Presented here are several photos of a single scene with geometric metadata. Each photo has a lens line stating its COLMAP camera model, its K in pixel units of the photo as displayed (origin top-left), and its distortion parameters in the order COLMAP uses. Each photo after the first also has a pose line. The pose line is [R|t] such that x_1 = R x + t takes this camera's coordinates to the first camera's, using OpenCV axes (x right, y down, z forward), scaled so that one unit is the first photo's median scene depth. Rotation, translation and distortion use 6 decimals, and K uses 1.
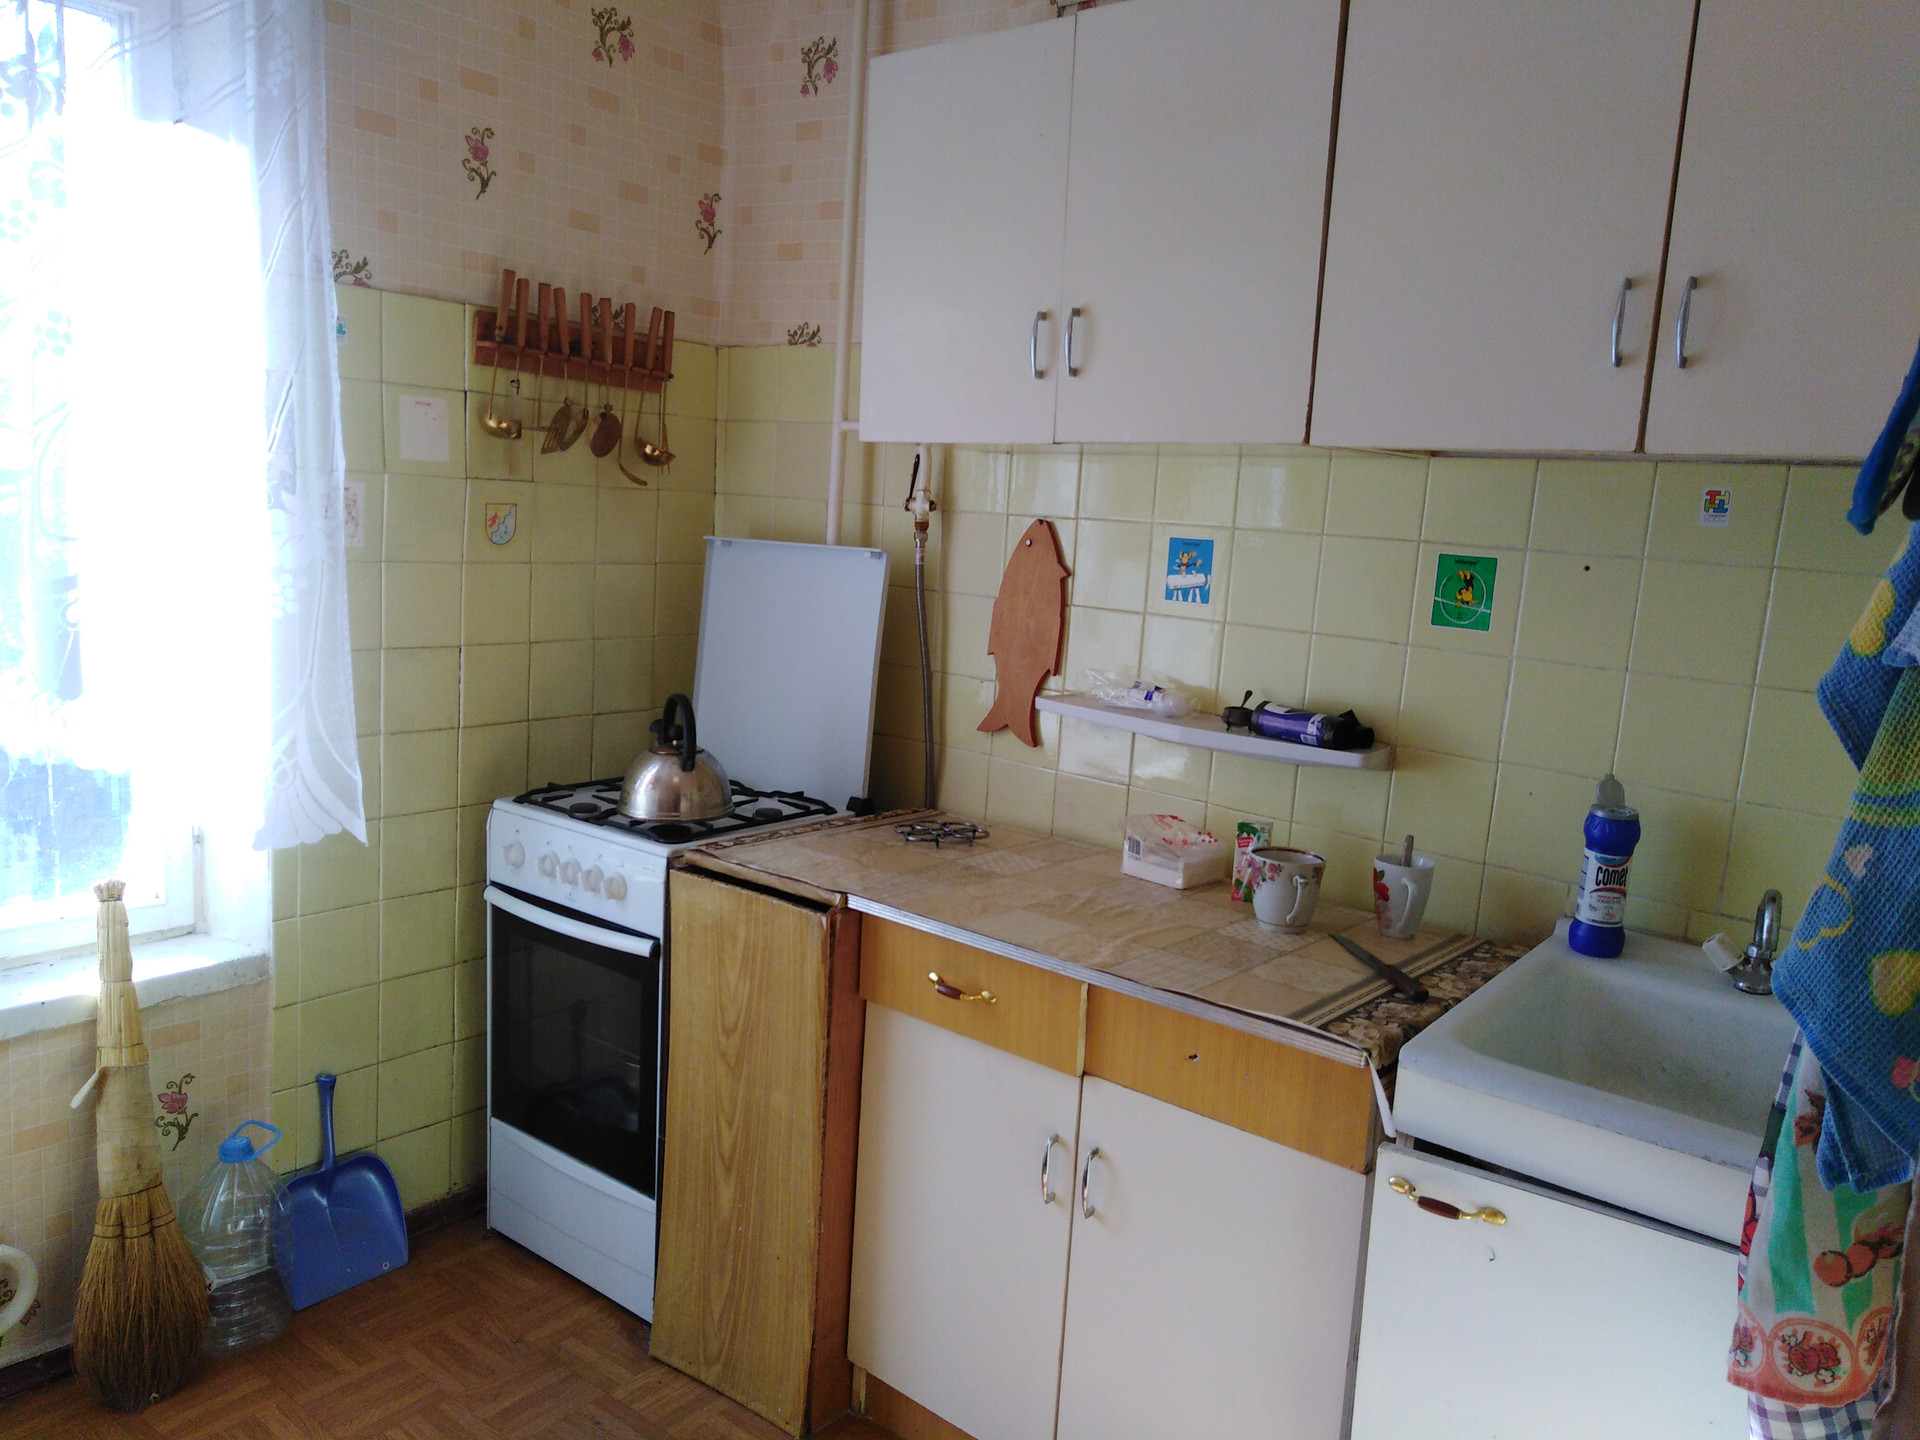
lens RADIAL K [[1435.4, 0, 965.6], [0, 1435.4, 719.4], [0, 0, 1]] dist [0.032950, -0.014780]
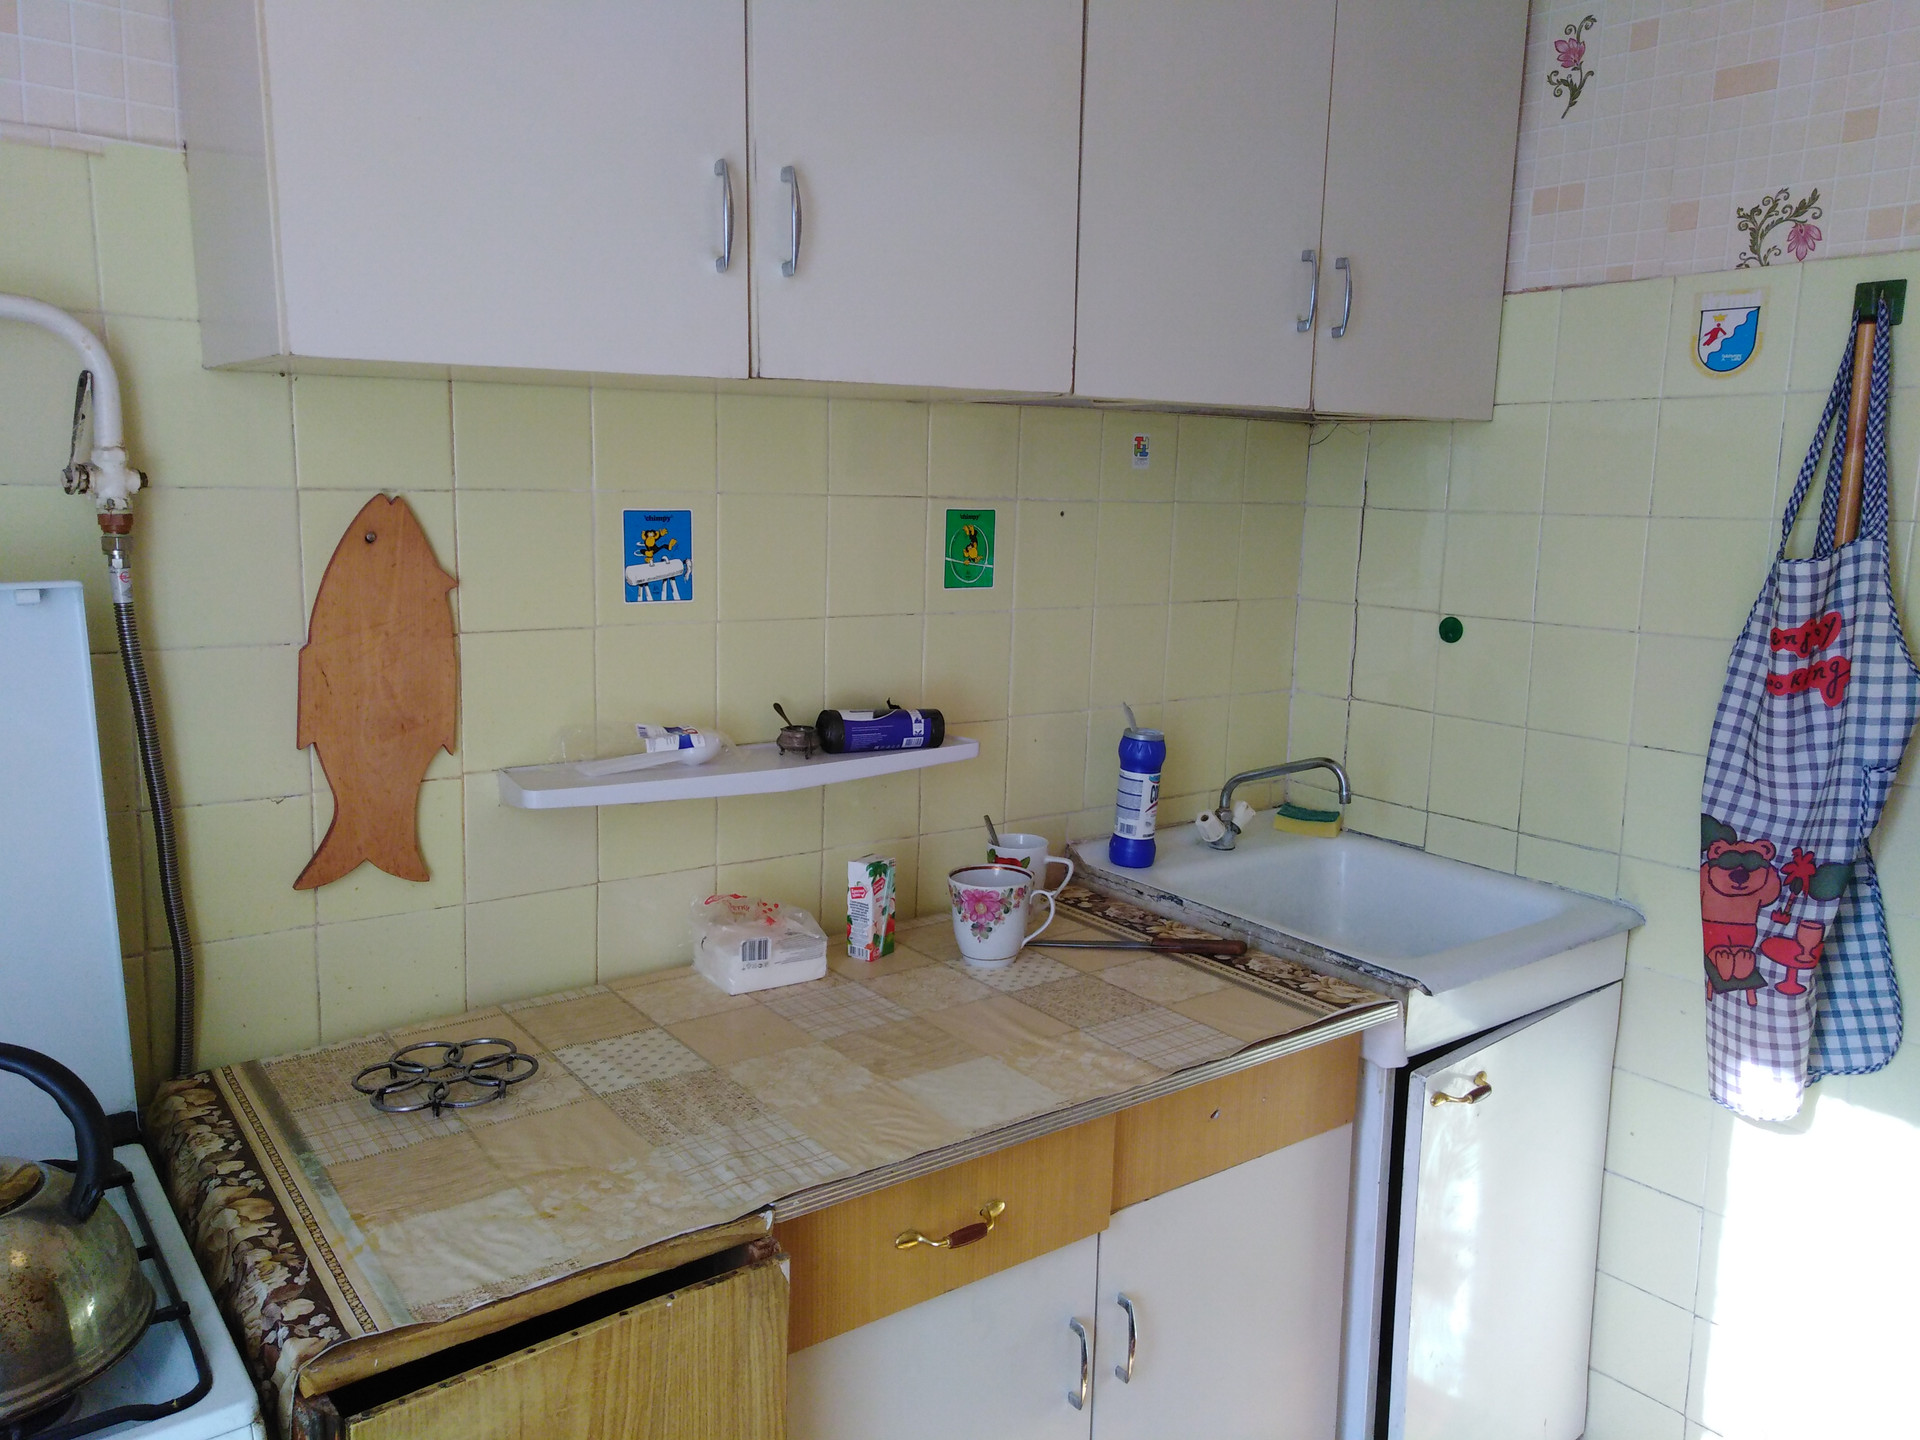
lens RADIAL K [[1435.4, 0, 965.9], [0, 1435.4, 718.3], [0, 0, 1]] dist [0.032950, -0.014780]
pose [[0.228485, -0.213622, 0.949821, -0.650865], [0.141009, 0.972603, 0.184826, -0.178963], [-0.963281, 0.091703, 0.252348, 0.909043]]
